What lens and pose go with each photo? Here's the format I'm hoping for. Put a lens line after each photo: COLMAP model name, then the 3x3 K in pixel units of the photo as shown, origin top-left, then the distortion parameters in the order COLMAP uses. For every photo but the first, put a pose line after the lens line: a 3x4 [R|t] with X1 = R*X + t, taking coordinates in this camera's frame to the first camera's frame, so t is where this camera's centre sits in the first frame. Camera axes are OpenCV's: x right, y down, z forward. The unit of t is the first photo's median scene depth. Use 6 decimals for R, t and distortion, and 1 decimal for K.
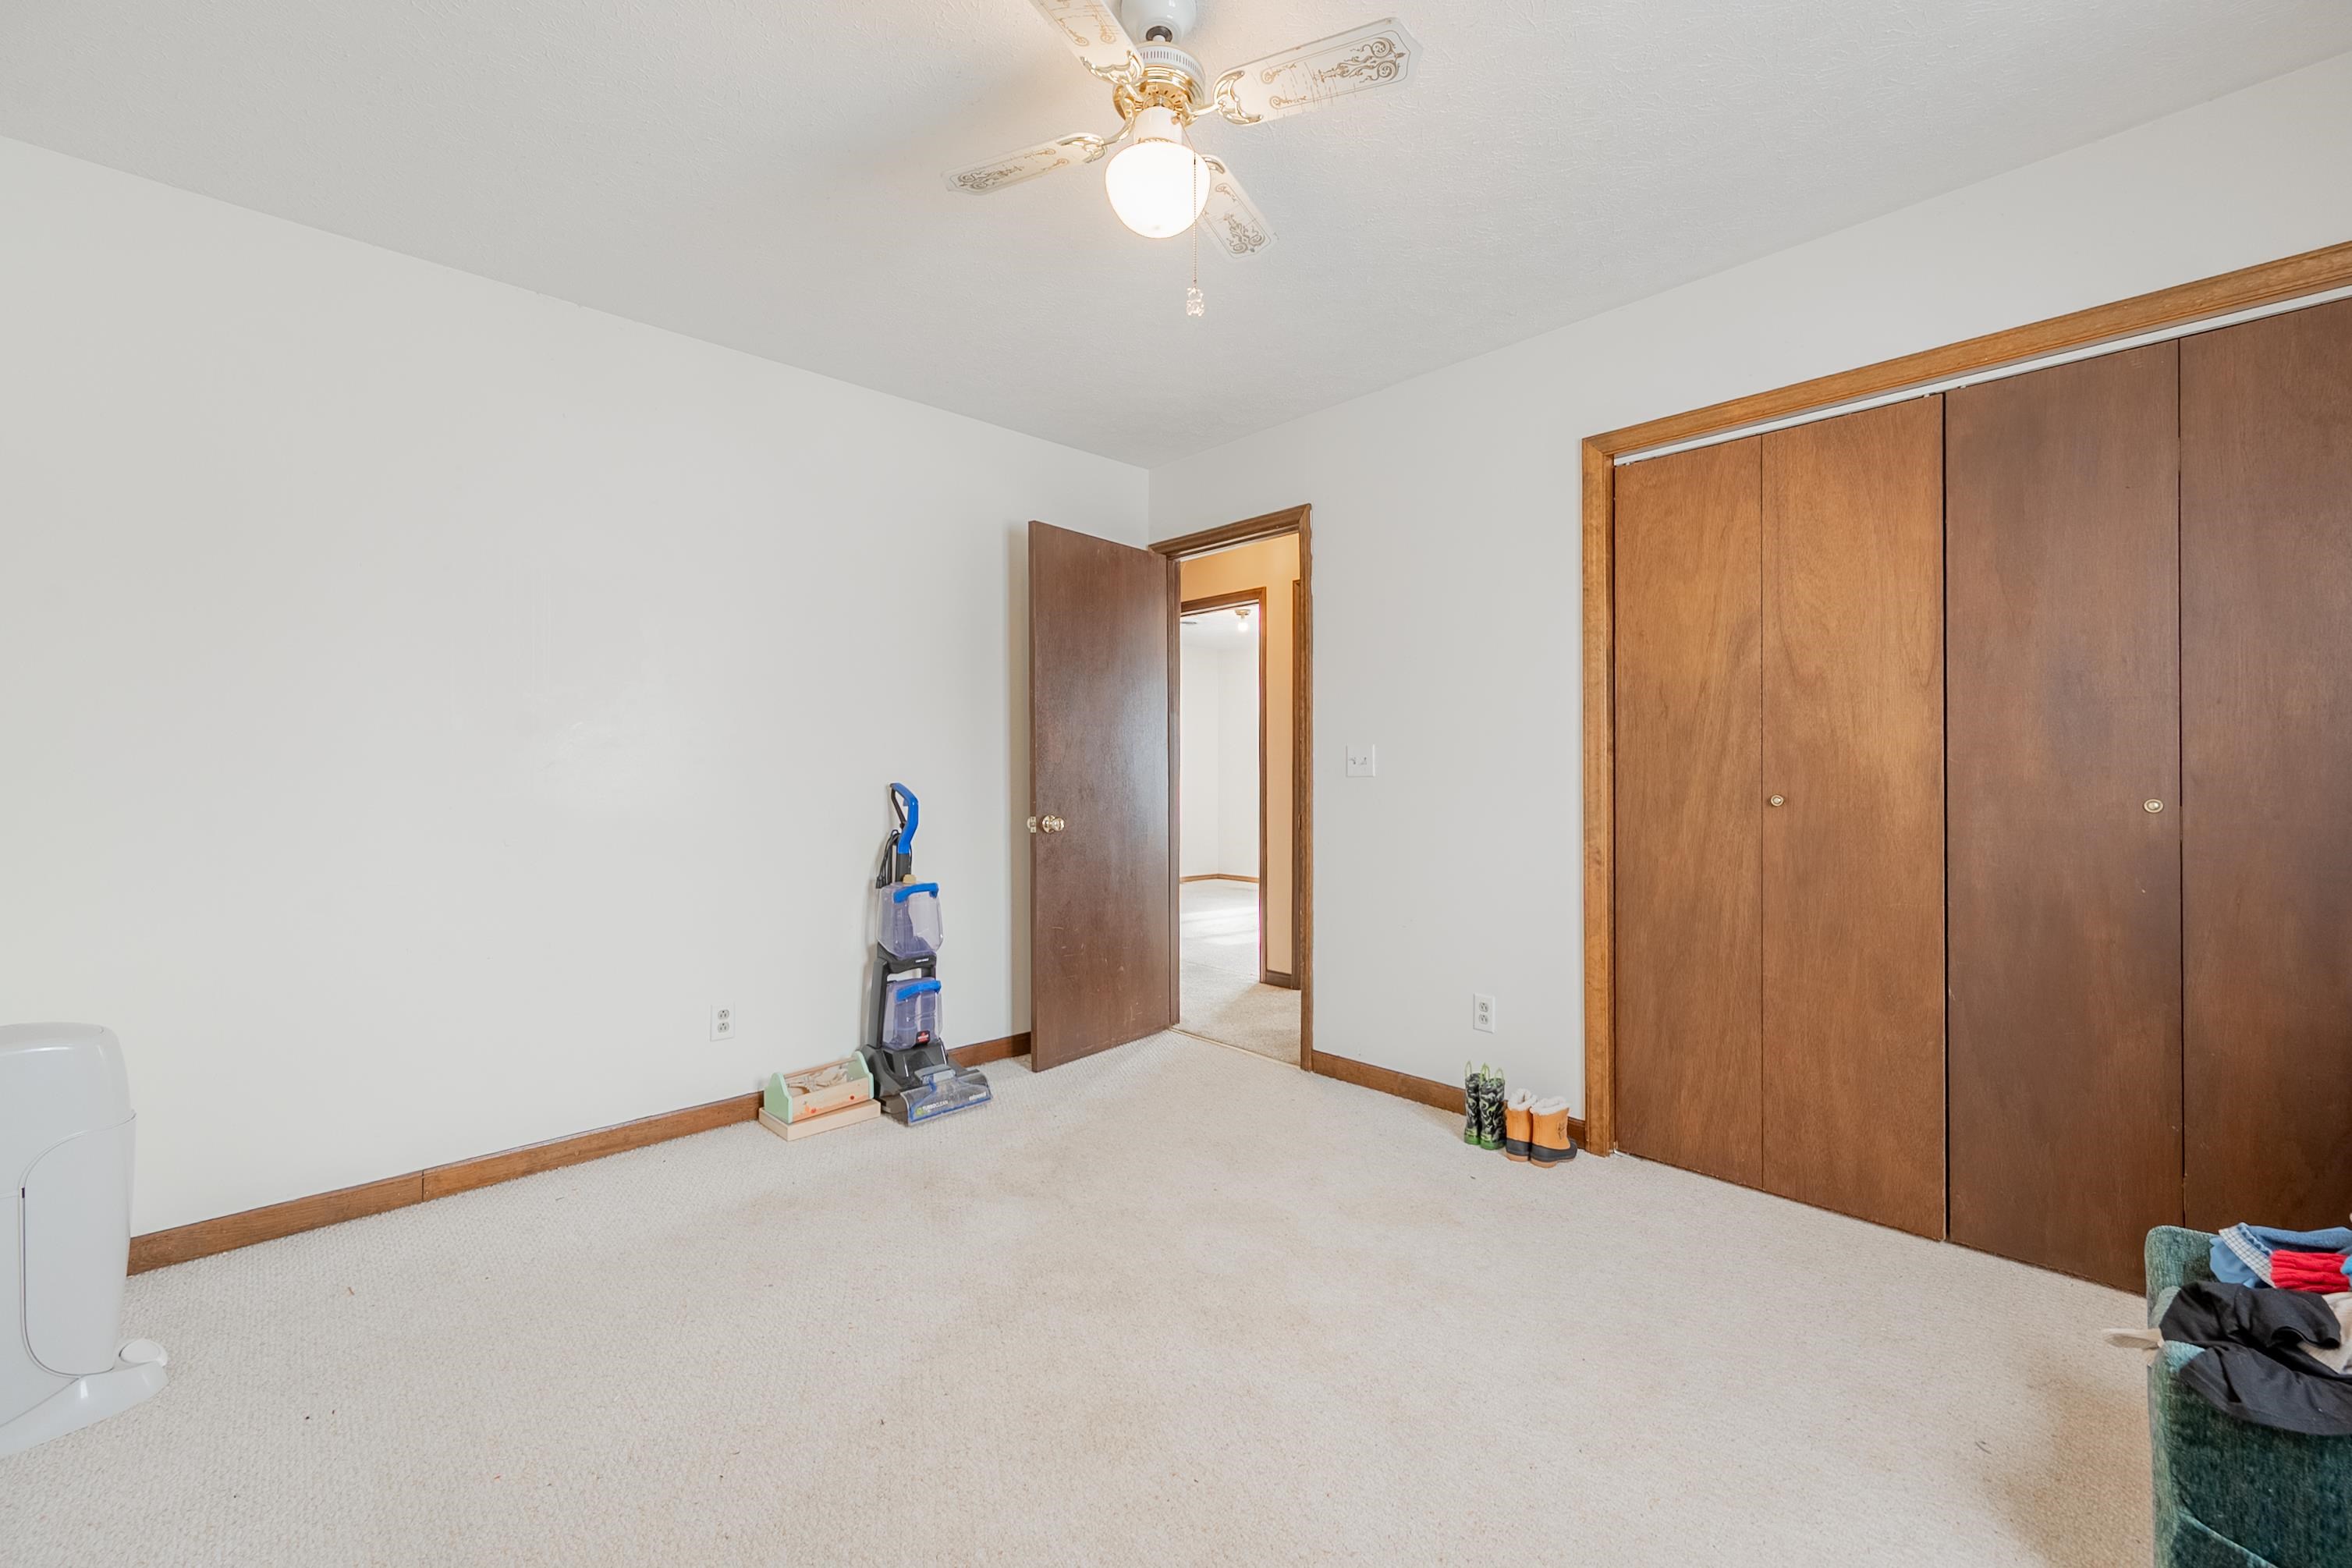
lens RADIAL K [[945.8, 0, 1178.5], [0, 945.8, 784.6], [0, 0, 1]] dist [-0.000827, 0.000180]
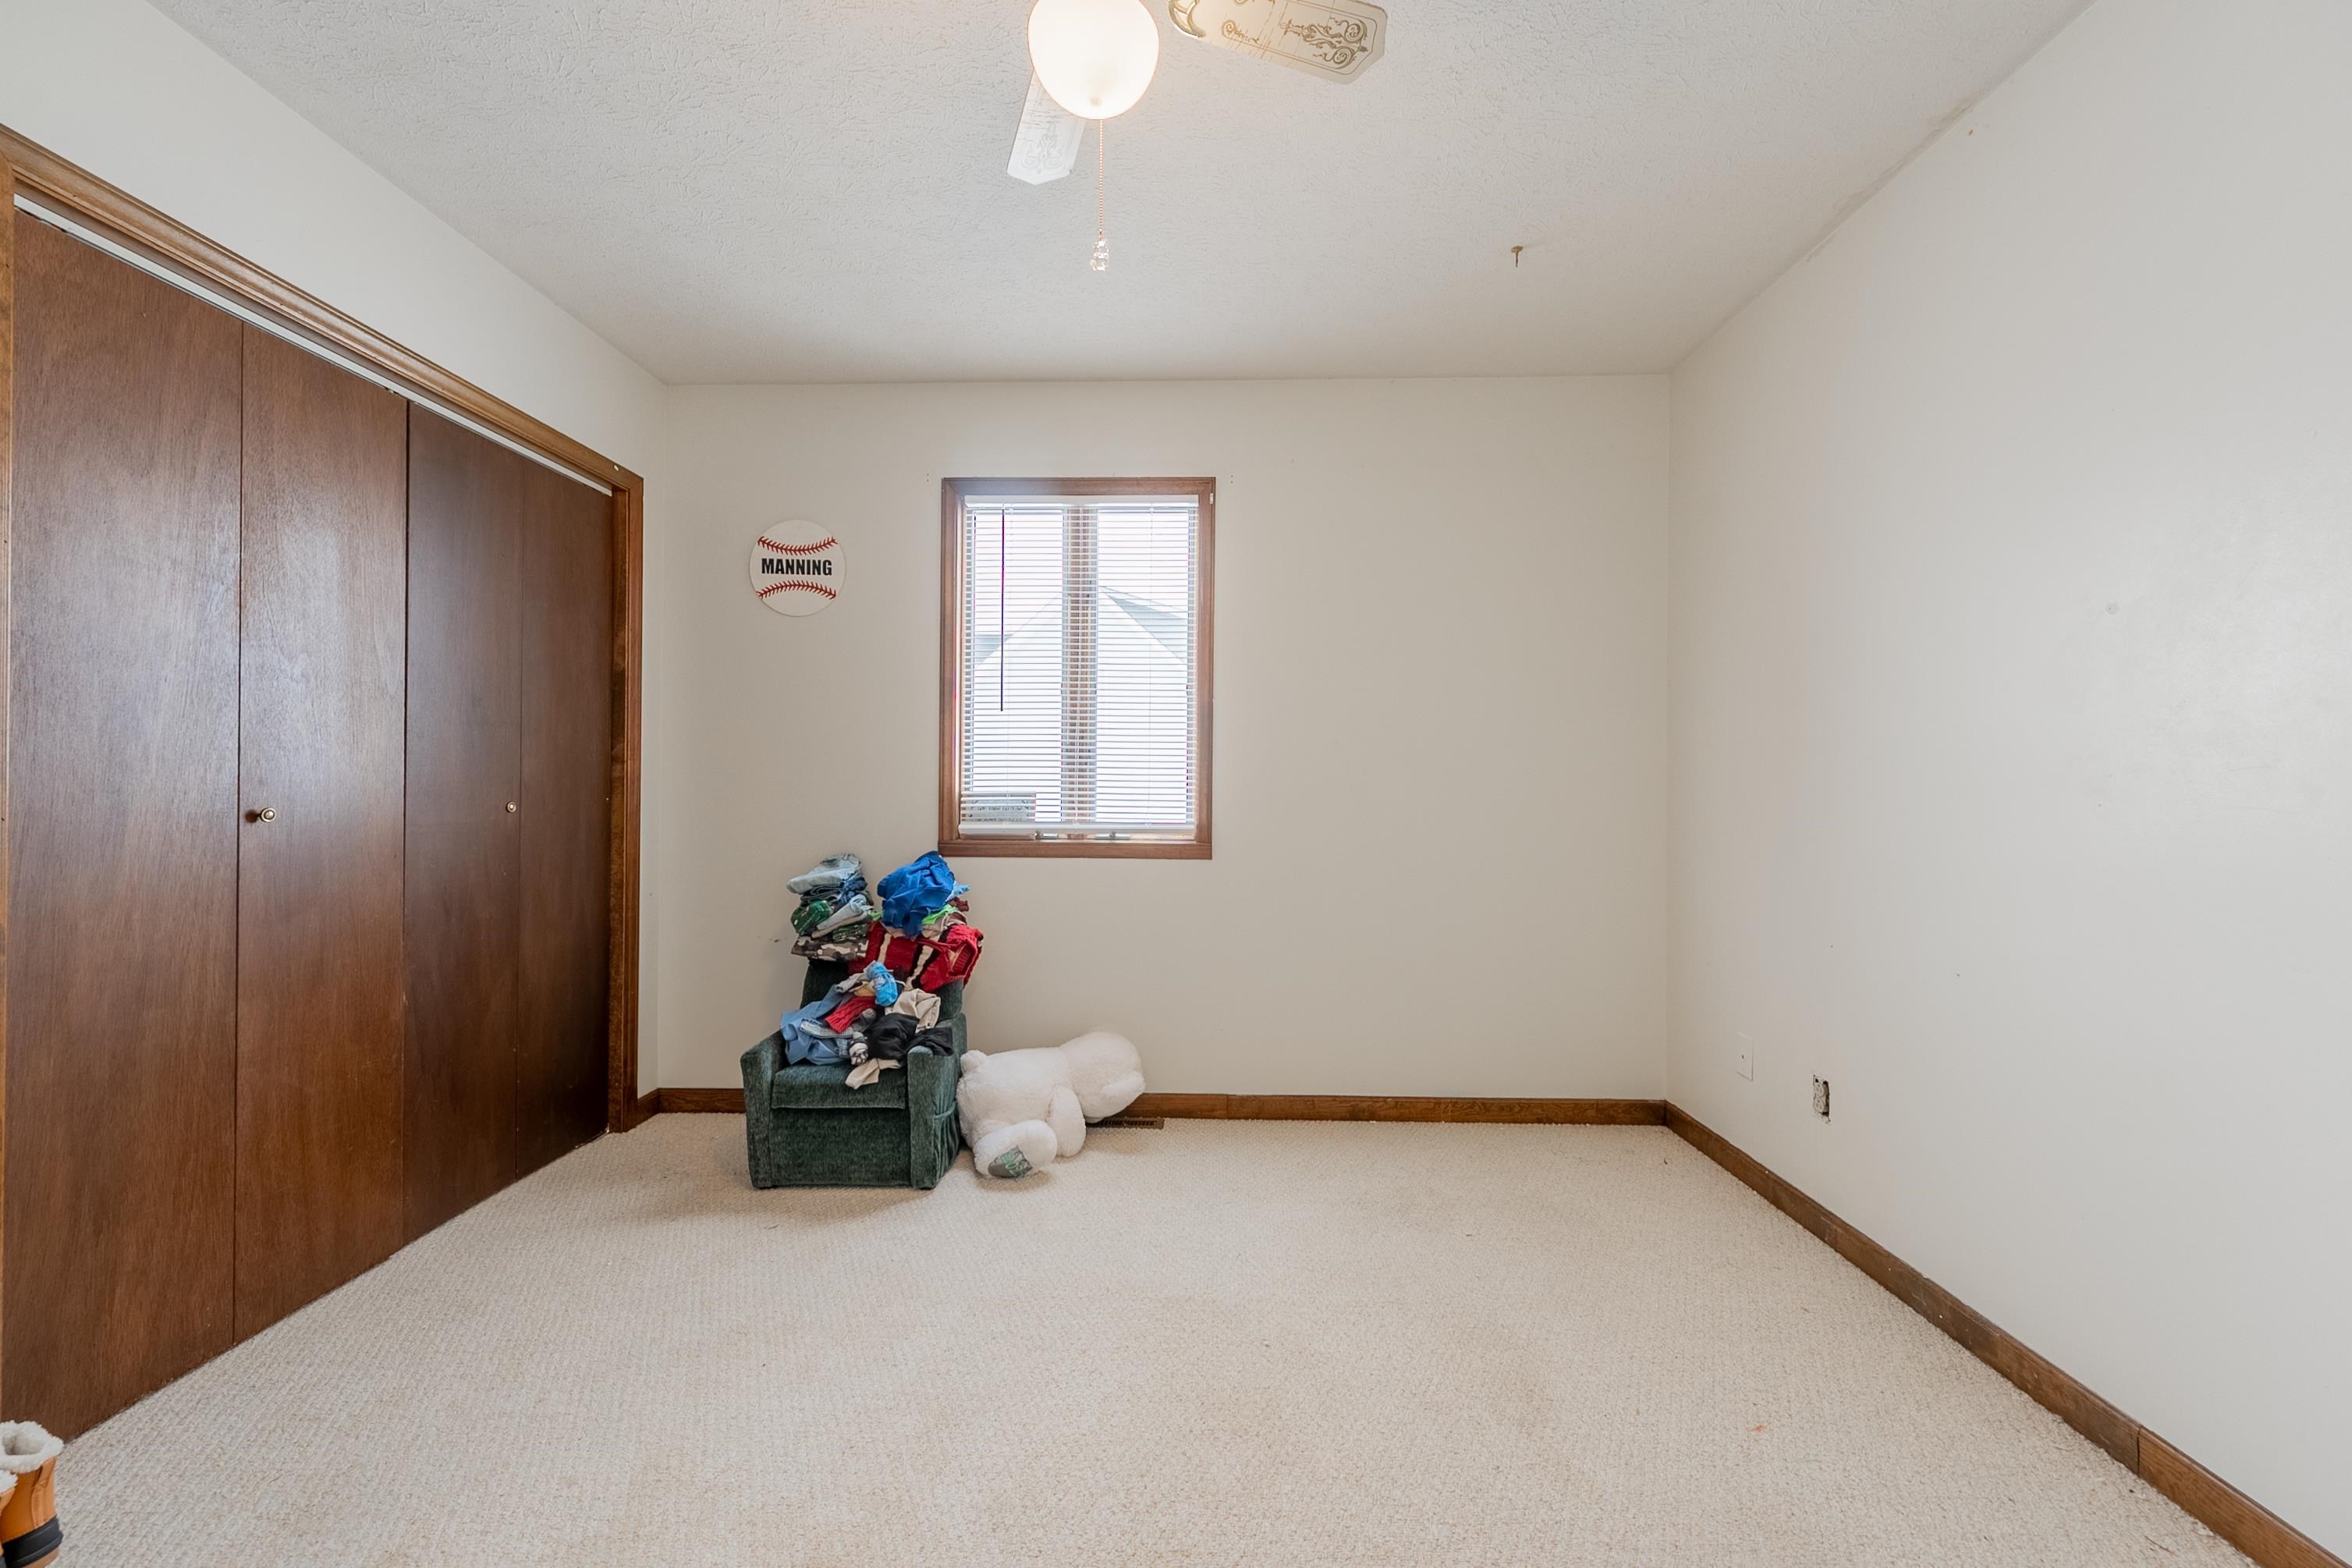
lens RADIAL K [[945.8, 0, 1175.2], [0, 945.8, 782.1], [0, 0, 1]] dist [-0.000827, 0.000180]
pose [[-0.709285, -0.000279, 0.704922, -0.419909], [0.001786, 0.999996, 0.002193, -0.009777], [-0.704920, 0.002814, -0.709282, 1.004743]]
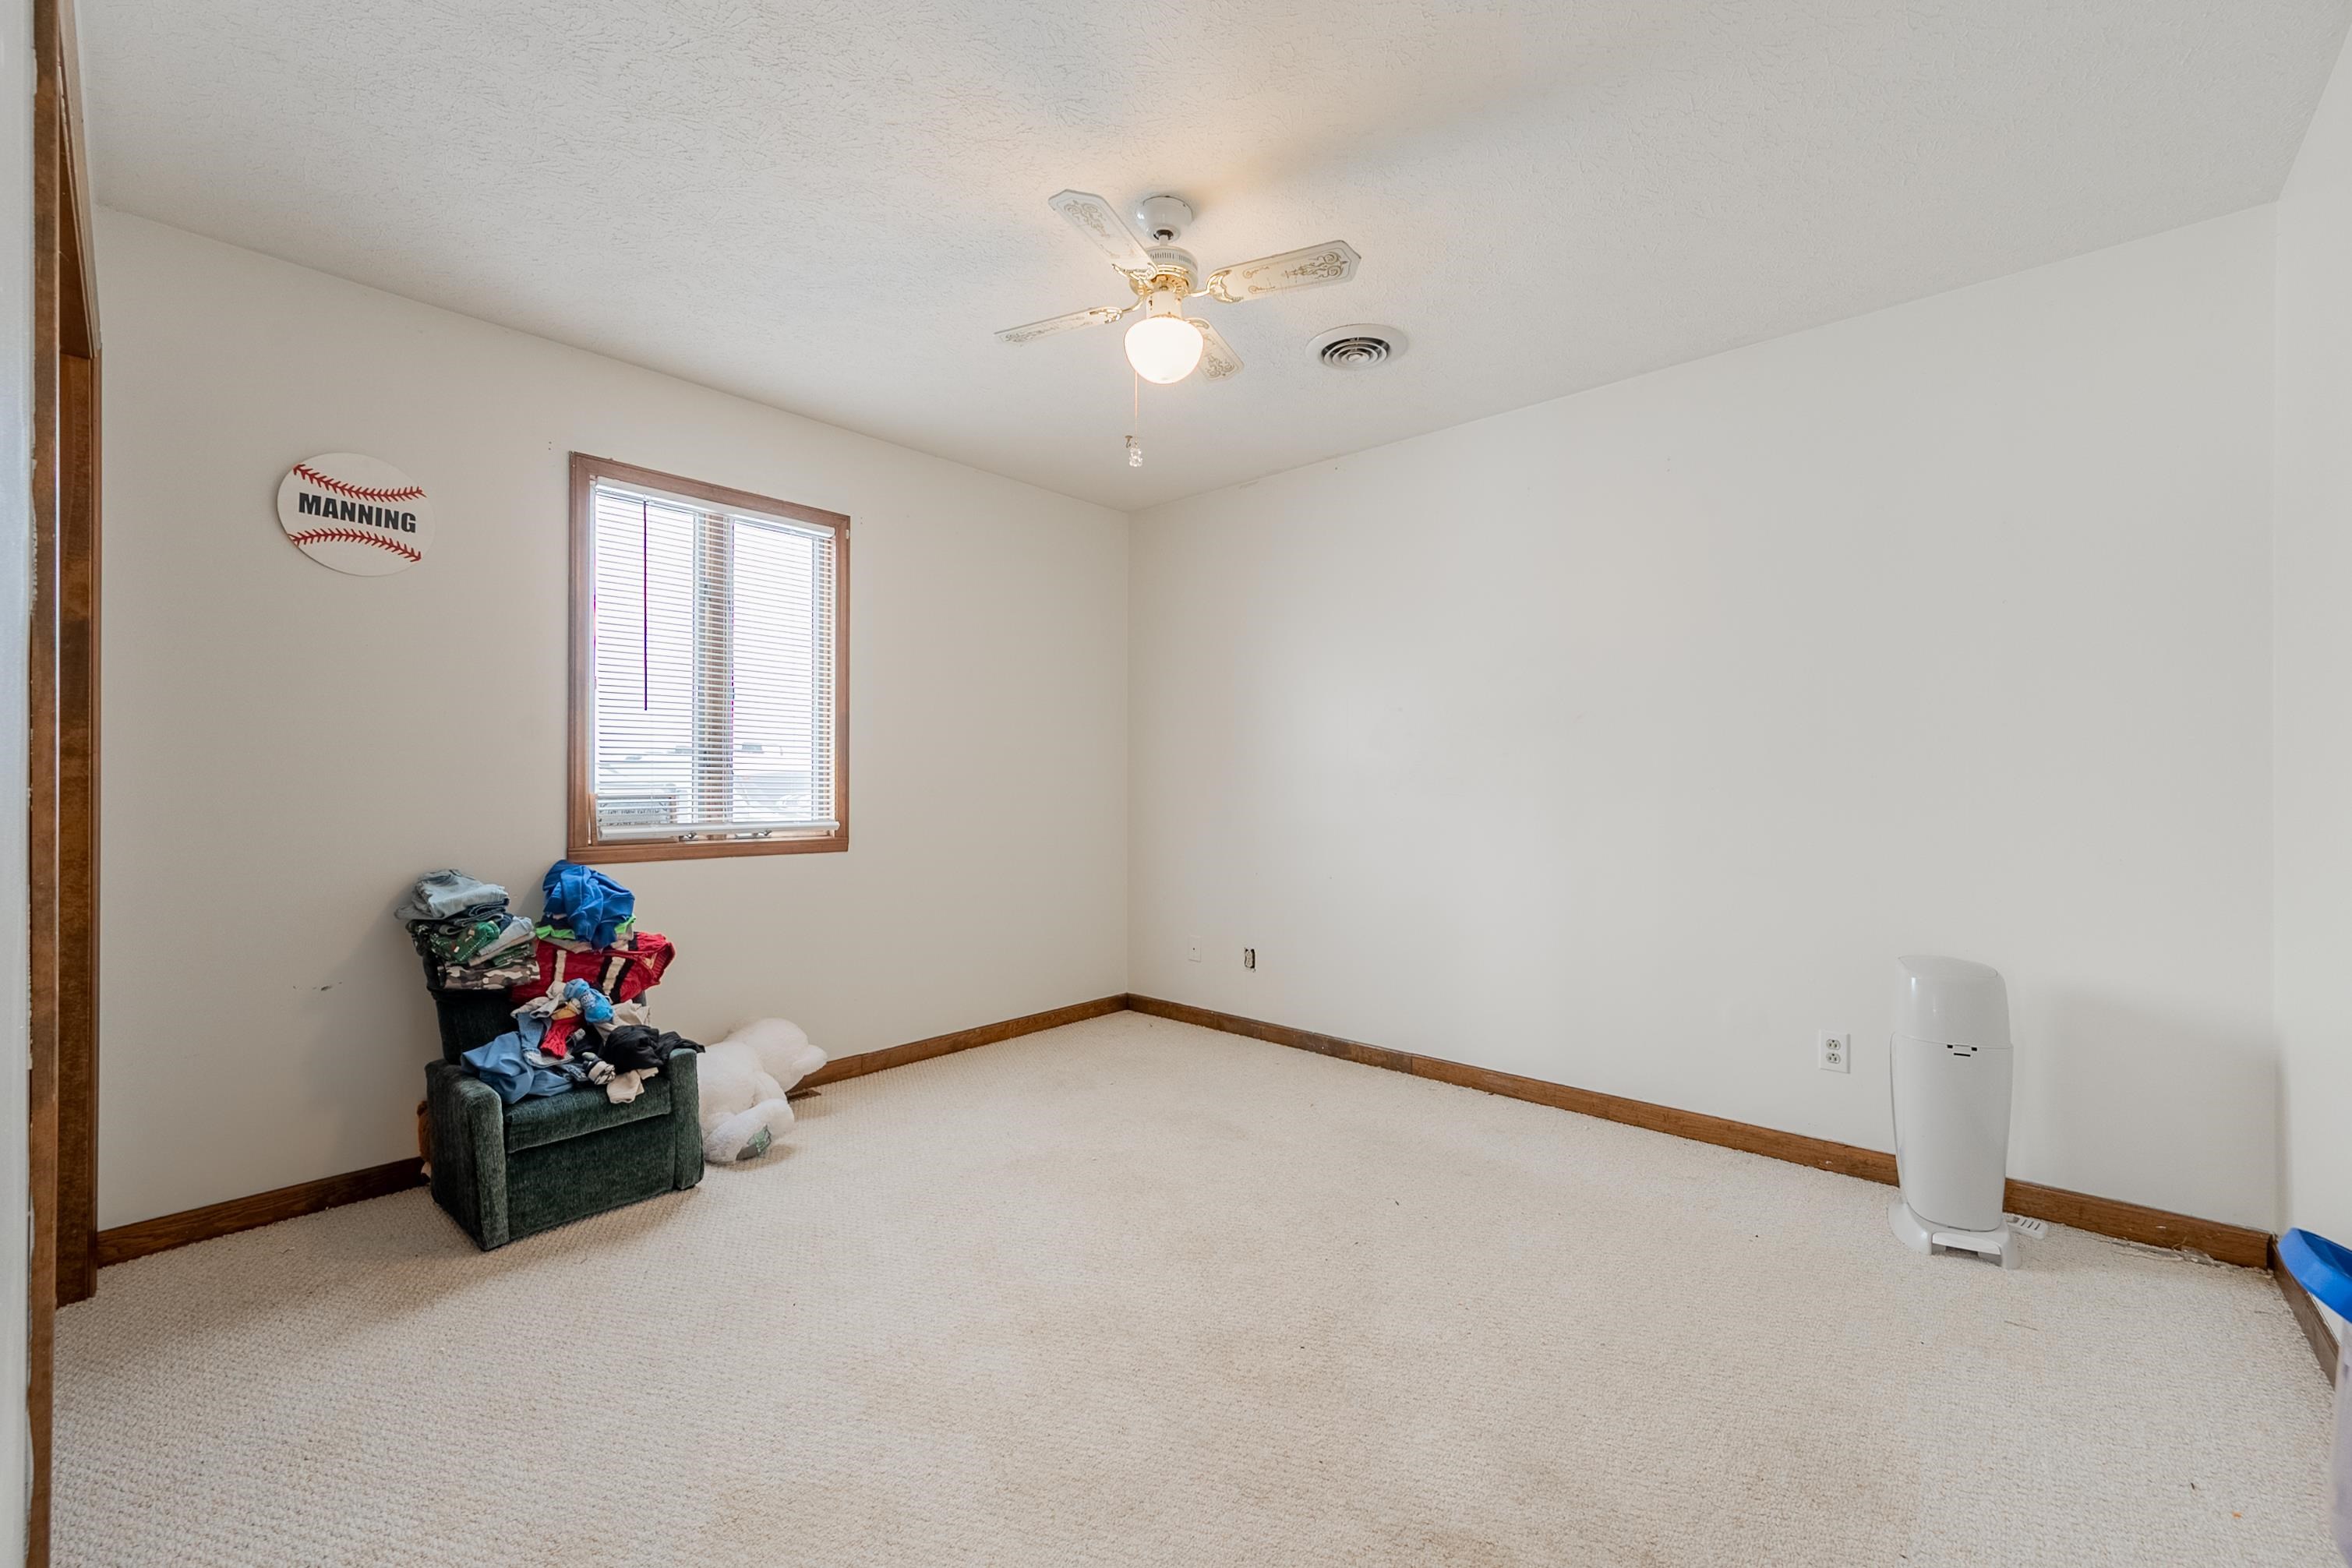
lens RADIAL K [[945.8, 0, 1193.1], [0, 945.8, 782.6], [0, 0, 1]] dist [-0.000827, 0.000180]
pose [[-0.995294, -0.001253, -0.096898, 0.034701], [-0.001795, 0.999983, 0.005508, -0.016714], [0.096890, 0.005656, -0.995279, 1.536184]]
